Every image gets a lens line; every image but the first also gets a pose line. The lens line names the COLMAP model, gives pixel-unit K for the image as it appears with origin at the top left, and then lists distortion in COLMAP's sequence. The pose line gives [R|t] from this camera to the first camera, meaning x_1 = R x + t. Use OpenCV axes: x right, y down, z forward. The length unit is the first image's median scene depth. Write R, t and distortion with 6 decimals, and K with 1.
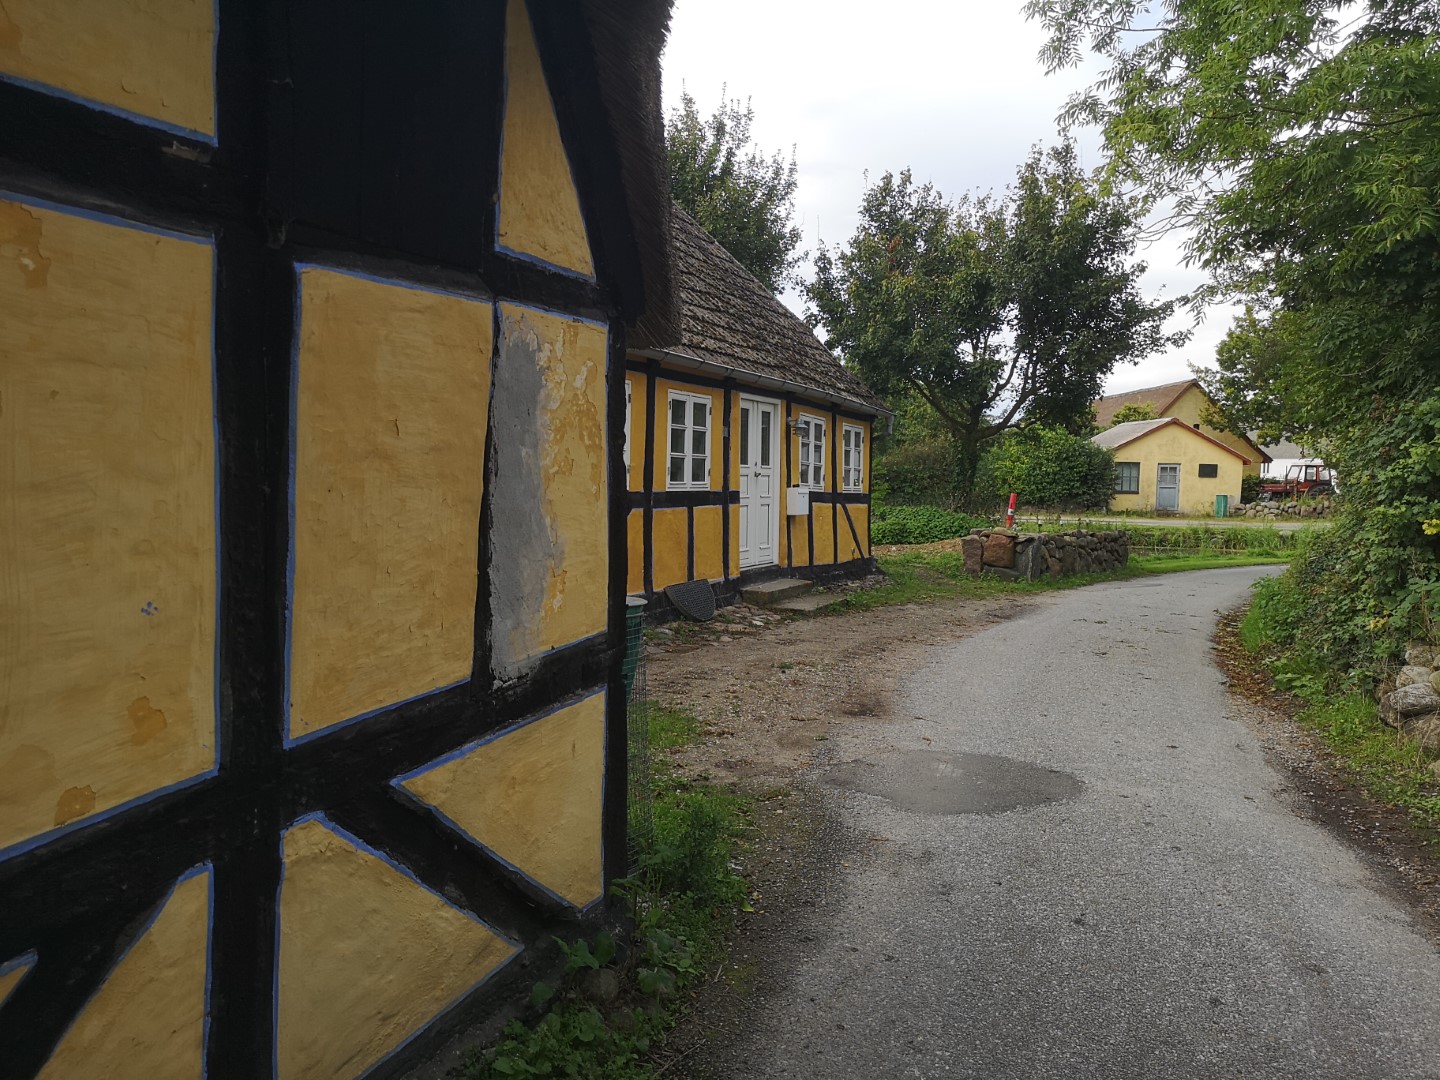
lens RADIAL K [[1110.2, 0, 720.0], [0, 1110.2, 540.0], [0, 0, 1]] dist [0.074457, -0.068745]
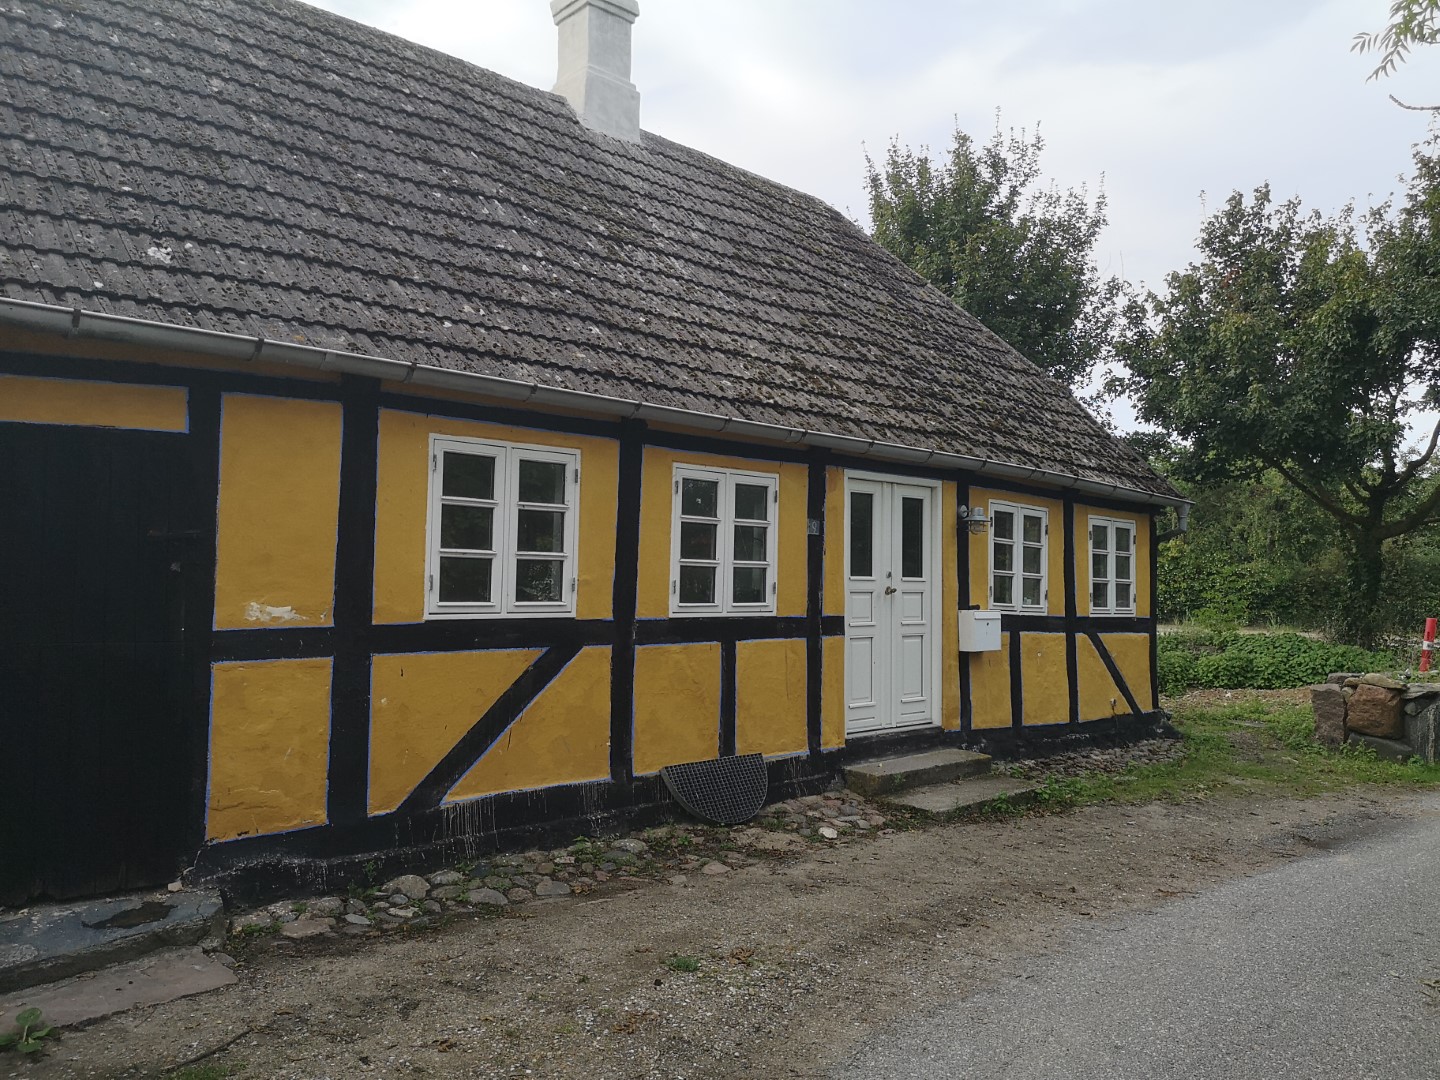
lens RADIAL K [[1110.2, 0, 720.0], [0, 1110.2, 540.0], [0, 0, 1]] dist [0.074457, -0.068745]
pose [[0.931136, -0.013094, -0.364436, 0.160556], [-0.022520, 0.995383, -0.093302, -0.021750], [0.363975, 0.095084, 0.926542, 0.297622]]
